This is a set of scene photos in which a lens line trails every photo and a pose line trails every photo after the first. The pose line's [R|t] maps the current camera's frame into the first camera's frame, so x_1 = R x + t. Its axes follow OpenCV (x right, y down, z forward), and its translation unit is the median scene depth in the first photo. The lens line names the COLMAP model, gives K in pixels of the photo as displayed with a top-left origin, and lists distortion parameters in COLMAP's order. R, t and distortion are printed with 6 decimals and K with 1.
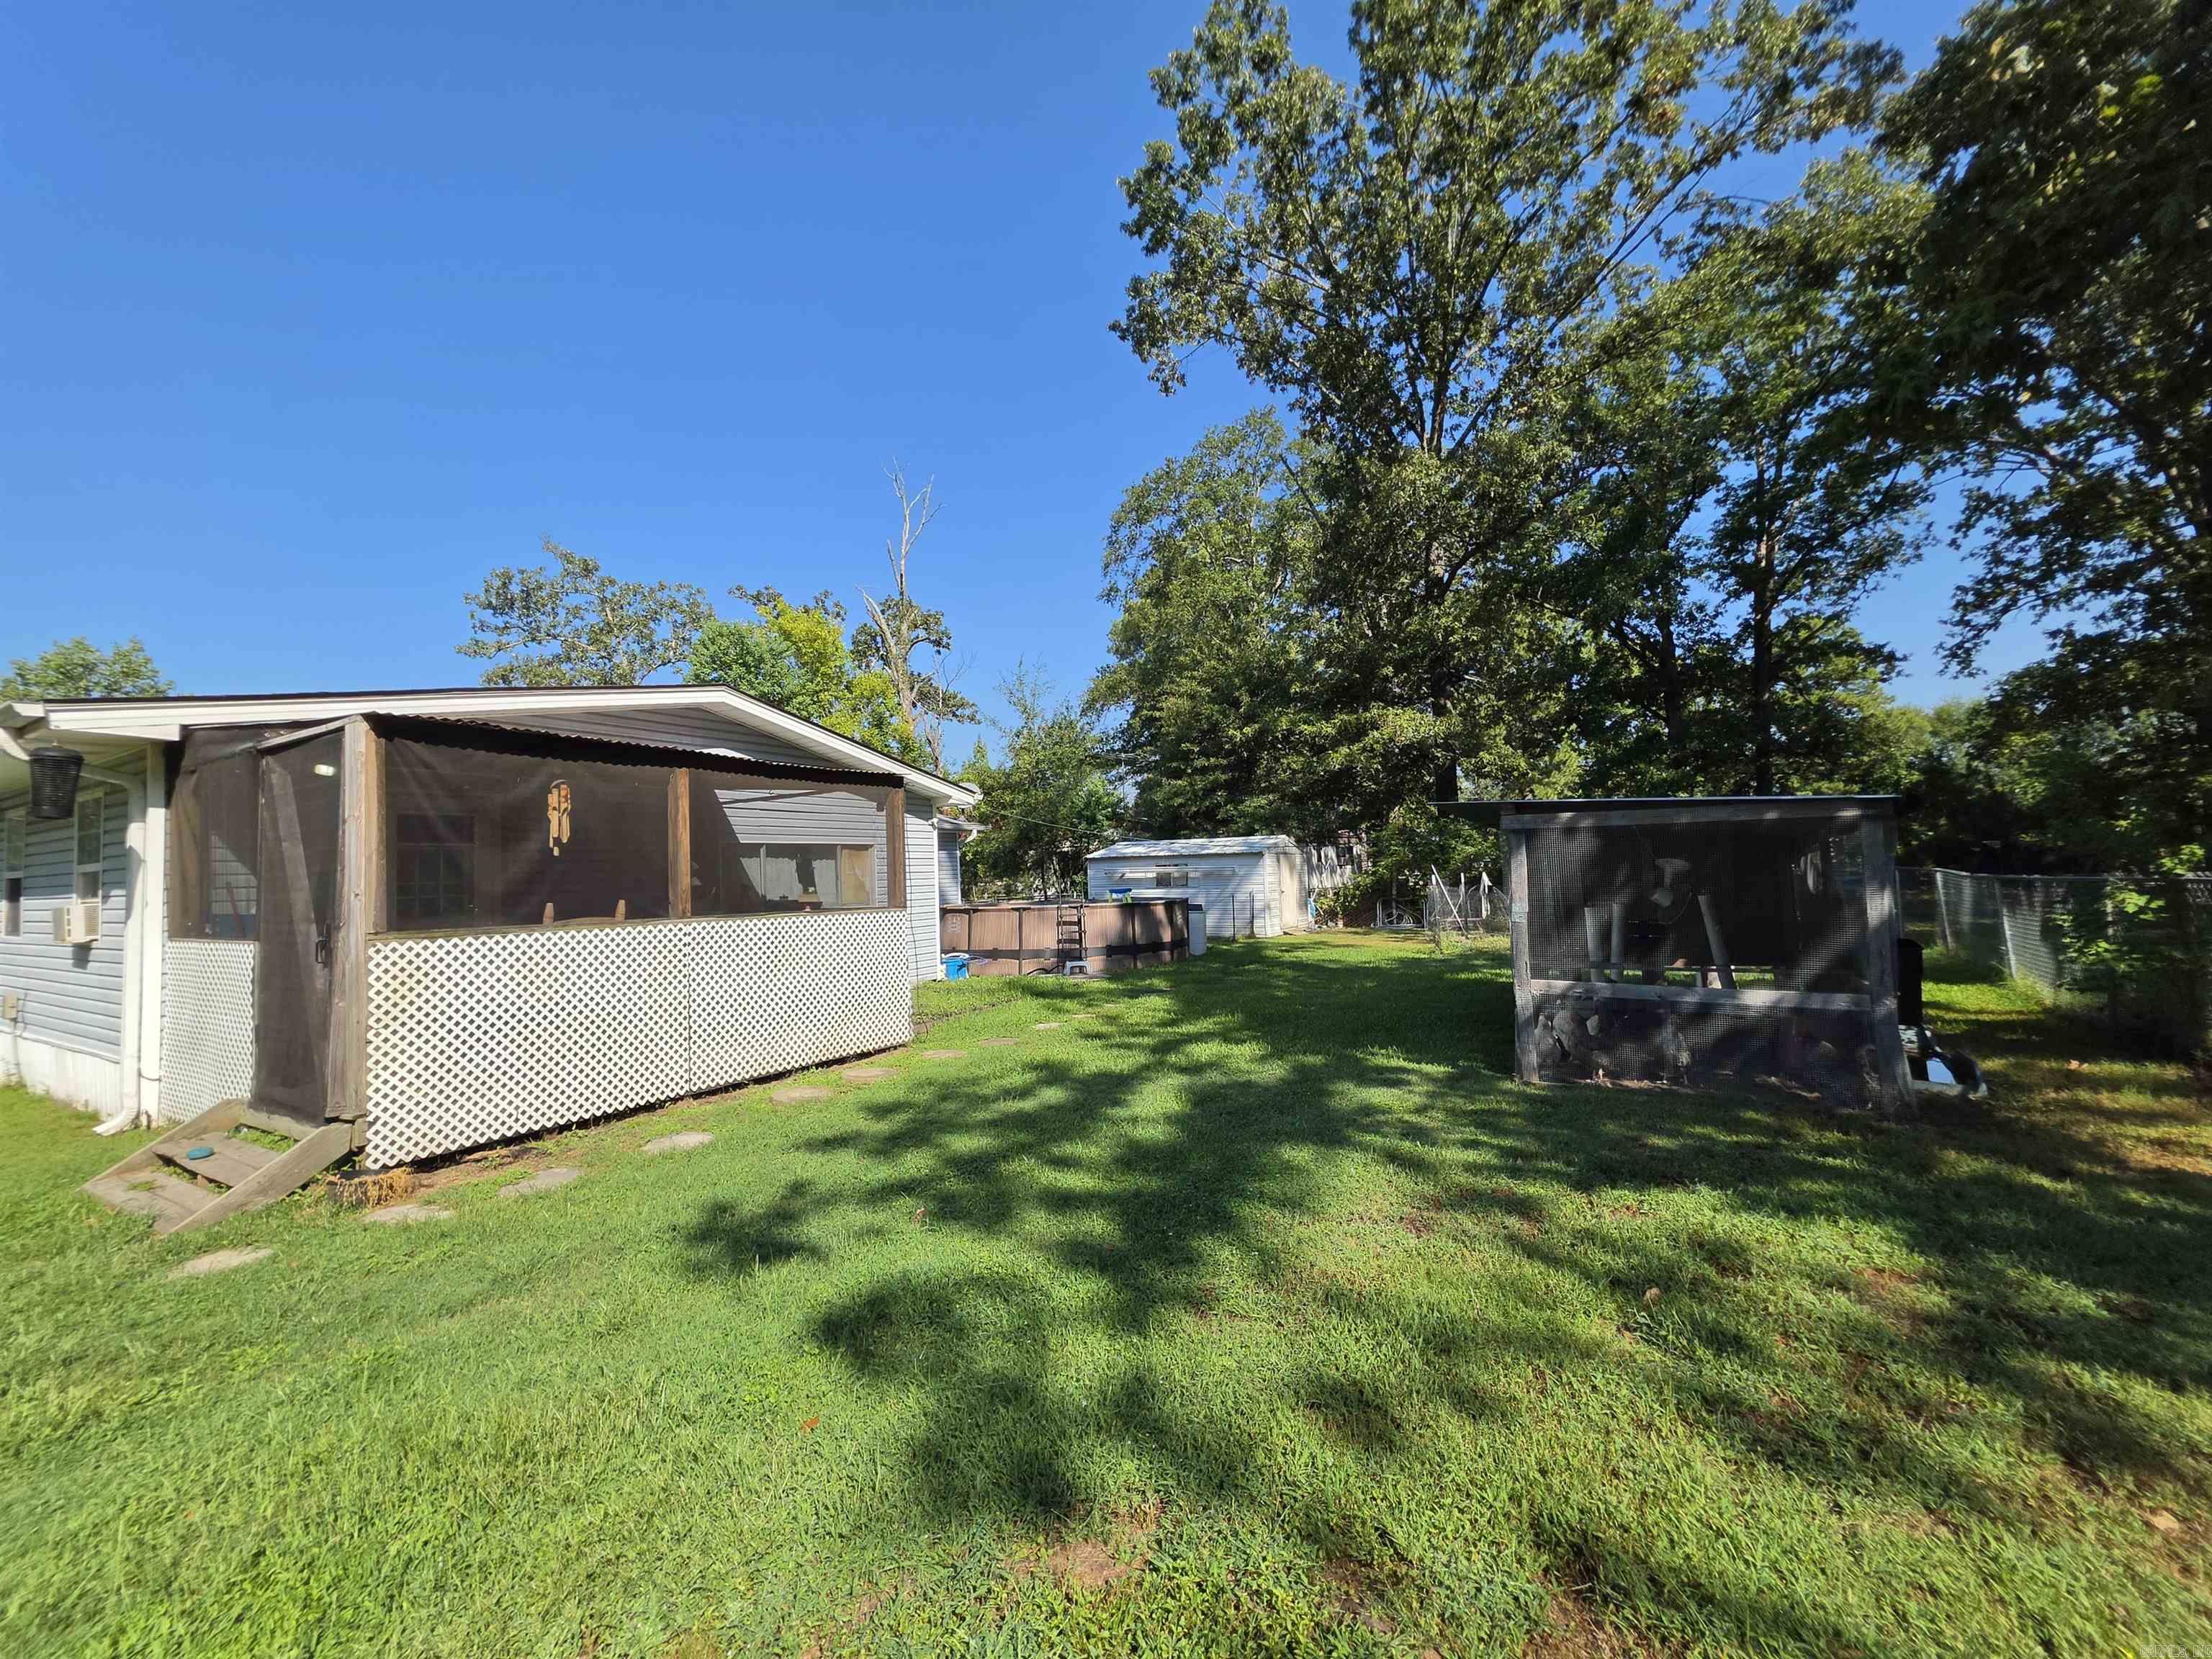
lens RADIAL K [[888.2, 0, 1098.8], [0, 888.2, 833.8], [0, 0, 1]] dist [-0.001088, 0.000428]
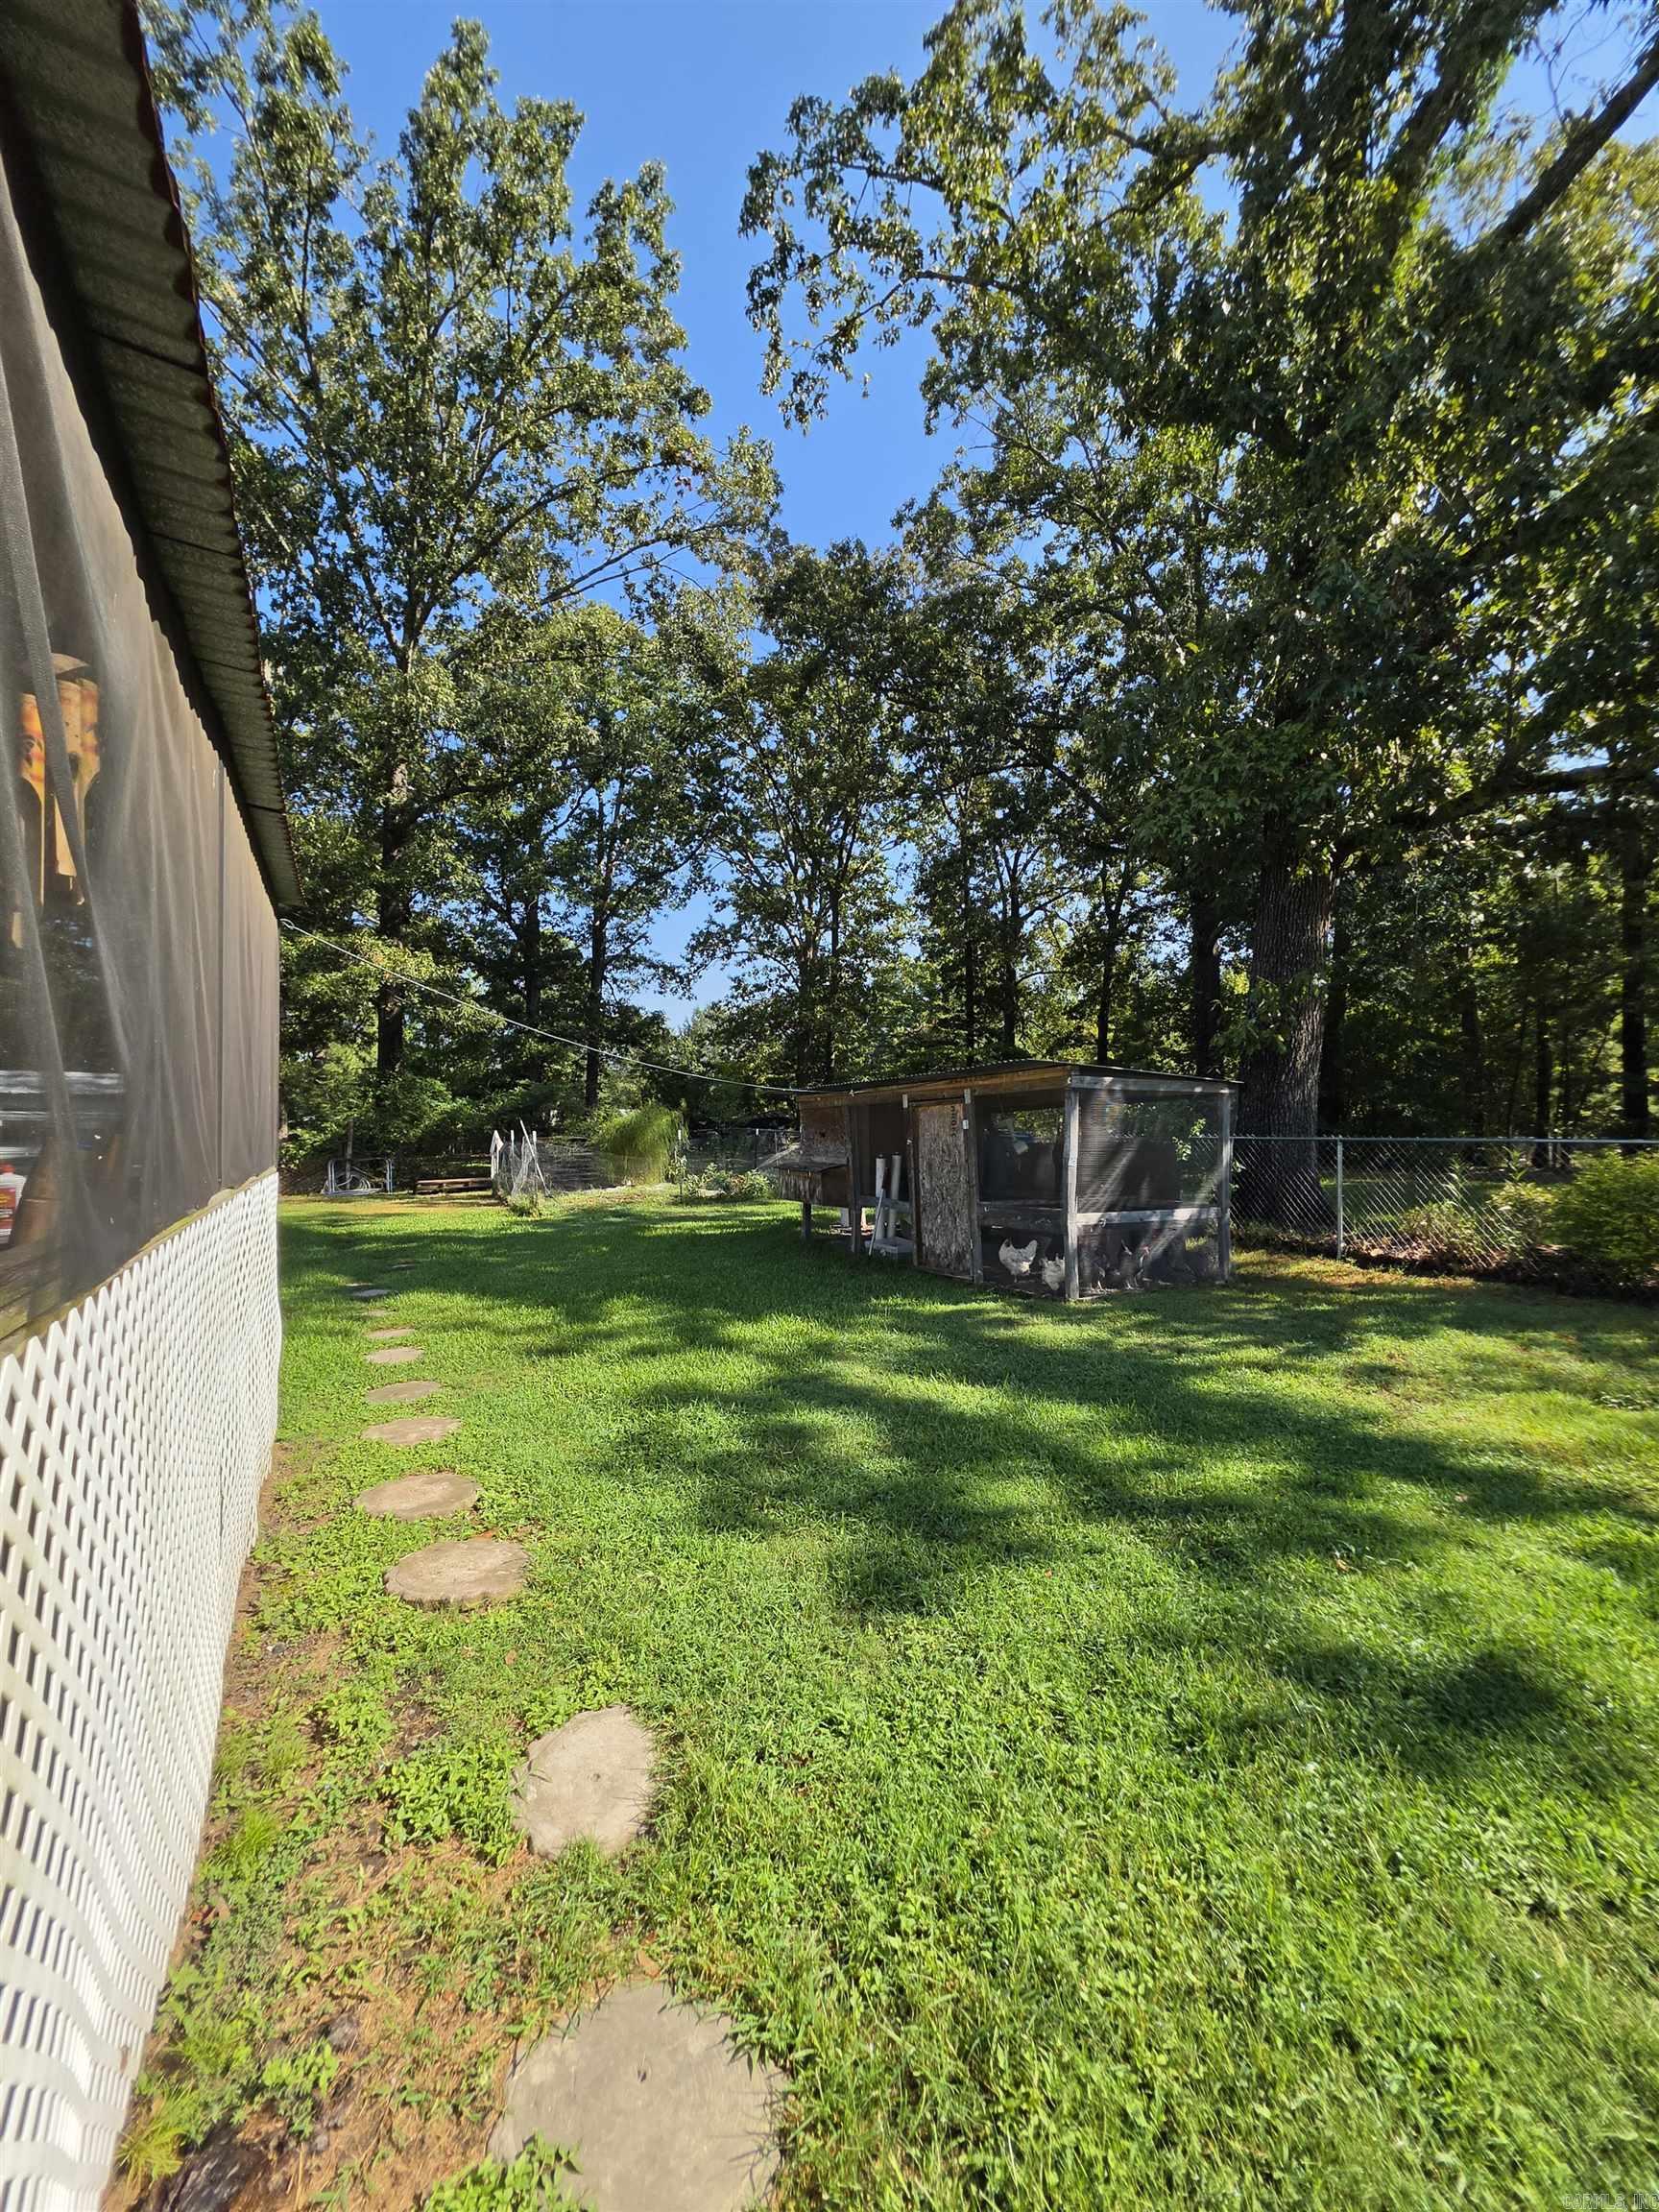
lens RADIAL K [[888.2, 0, 823.7], [0, 888.2, 1098.2], [0, 0, 1]] dist [-0.001088, 0.000428]
pose [[0.500830, 0.053615, 0.863884, -0.869208], [-0.053870, 0.998076, -0.030713, 0.075500], [-0.863868, -0.031156, 0.502754, 0.831086]]
